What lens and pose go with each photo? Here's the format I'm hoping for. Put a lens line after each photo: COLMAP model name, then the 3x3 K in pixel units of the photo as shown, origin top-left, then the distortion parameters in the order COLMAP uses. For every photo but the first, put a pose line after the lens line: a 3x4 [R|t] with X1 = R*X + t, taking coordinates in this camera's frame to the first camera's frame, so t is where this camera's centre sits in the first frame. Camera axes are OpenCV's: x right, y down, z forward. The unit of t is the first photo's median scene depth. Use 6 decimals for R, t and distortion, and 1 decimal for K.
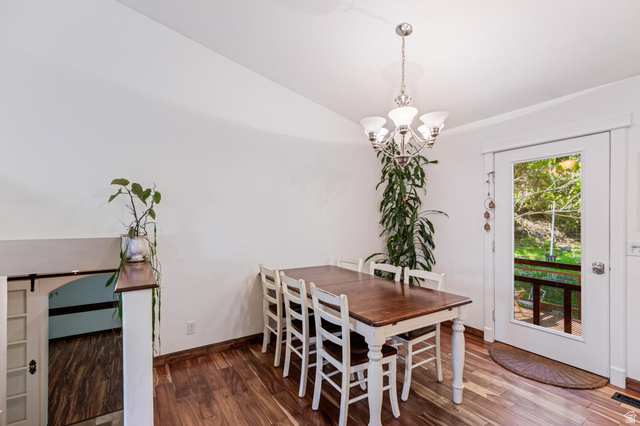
lens RADIAL K [[294.8, 0, 321.6], [0, 294.8, 216.9], [0, 0, 1]] dist [0.004483, 0.000178]
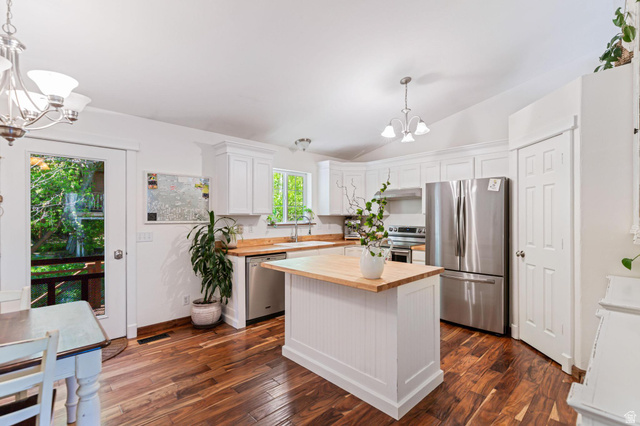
lens RADIAL K [[294.8, 0, 318.7], [0, 294.8, 217.5], [0, 0, 1]] dist [0.004483, 0.000178]
pose [[-0.187789, -0.009412, 0.982164, -0.494016], [-0.005595, 0.999948, 0.008513, -0.004281], [-0.982193, -0.003896, -0.187832, 0.398024]]
